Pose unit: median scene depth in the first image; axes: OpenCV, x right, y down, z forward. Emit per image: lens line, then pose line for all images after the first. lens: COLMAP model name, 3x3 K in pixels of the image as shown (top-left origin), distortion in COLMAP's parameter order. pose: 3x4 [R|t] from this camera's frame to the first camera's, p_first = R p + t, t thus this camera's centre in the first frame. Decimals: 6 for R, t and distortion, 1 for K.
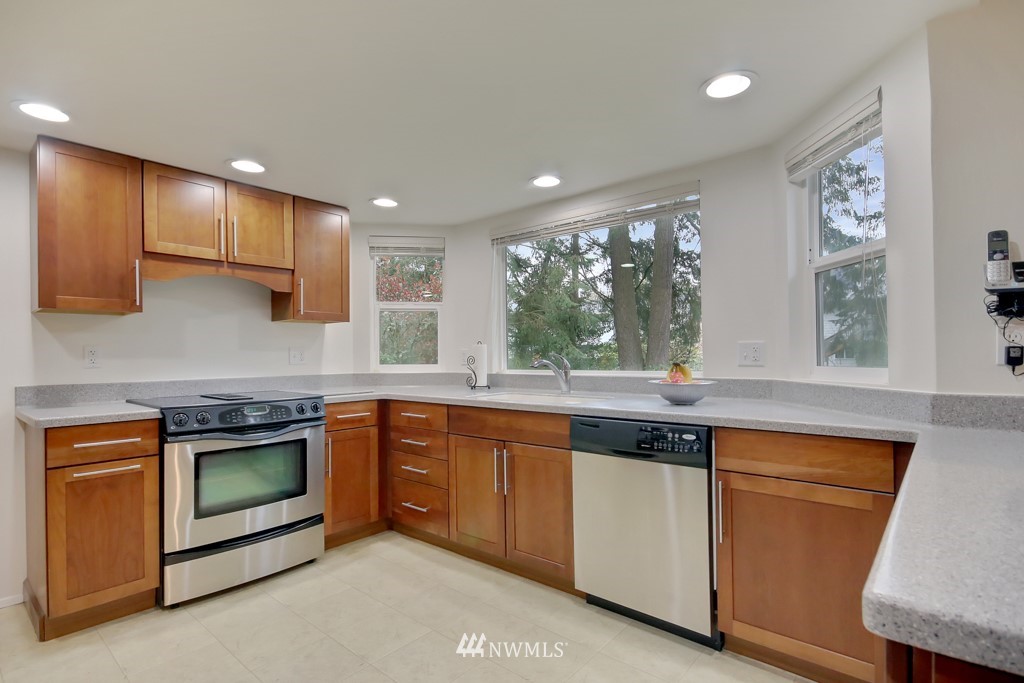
lens RADIAL K [[497.7, 0, 509.6], [0, 497.7, 351.6], [0, 0, 1]] dist [0.001256, -0.001522]
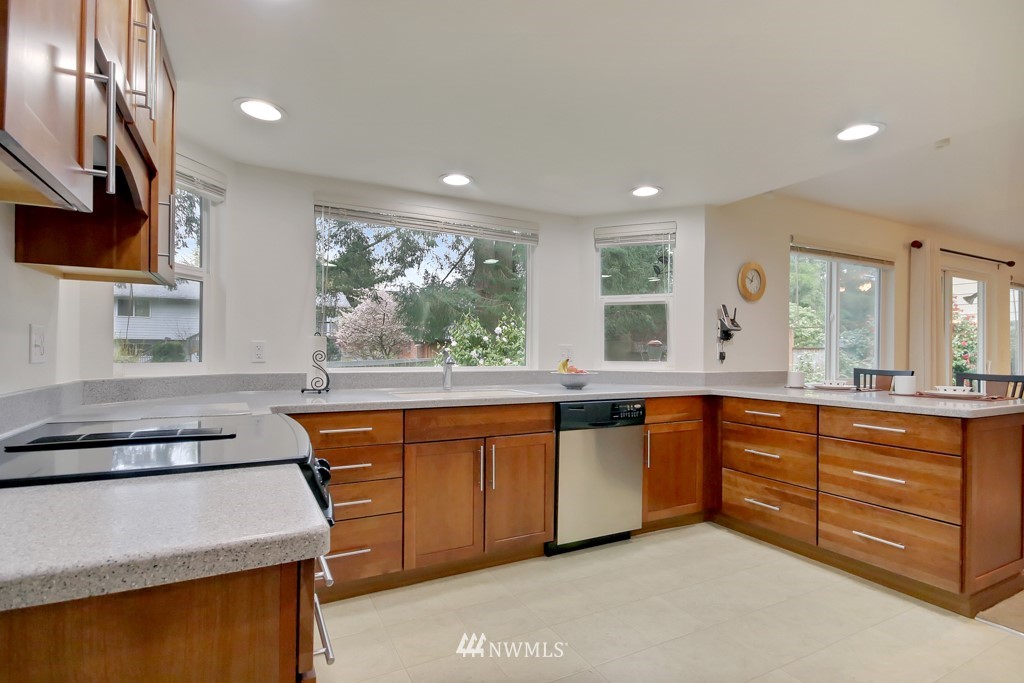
lens RADIAL K [[497.7, 0, 509.6], [0, 497.7, 351.6], [0, 0, 1]] dist [0.001256, -0.001522]
pose [[0.373325, 0.017308, 0.927539, -0.874699], [-0.017374, 0.999781, -0.011663, 0.017894], [-0.927538, -0.011761, 0.373544, 0.554156]]
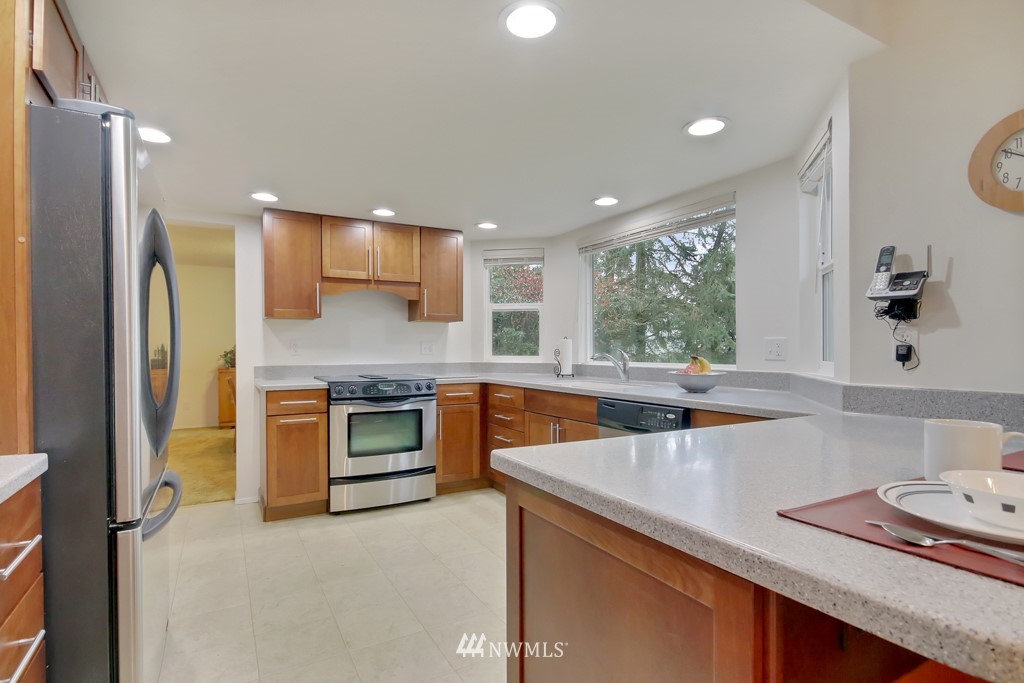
lens RADIAL K [[507.6, 0, 510.1], [0, 507.6, 350.3], [0, 0, 1]] dist [0.000744, -0.000163]
pose [[0.942118, 0.009074, -0.335159, 0.284398], [-0.004835, 0.999897, 0.013479, -0.005035], [0.335247, -0.011078, 0.942065, -0.225632]]
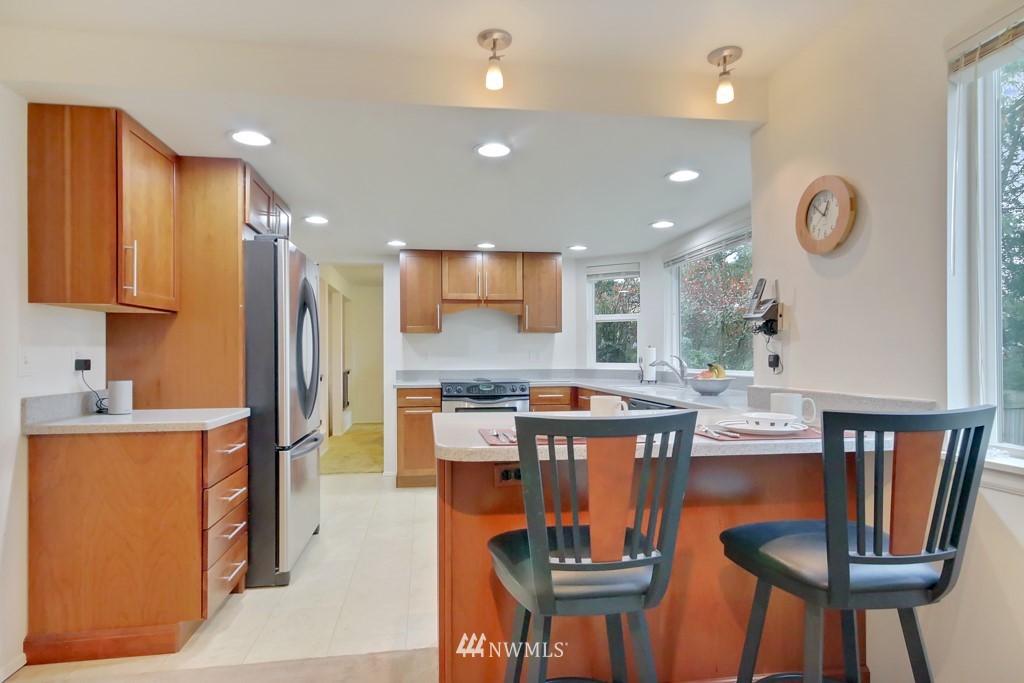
lens RADIAL K [[569.5, 0, 514.7], [0, 569.5, 347.9], [0, 0, 1]] dist [0.002826, -0.001519]
pose [[0.762940, -0.001401, -0.646468, 0.799545], [-0.000045, 0.999998, -0.002220, -0.014021], [0.646469, 0.001723, 0.762938, -0.426150]]
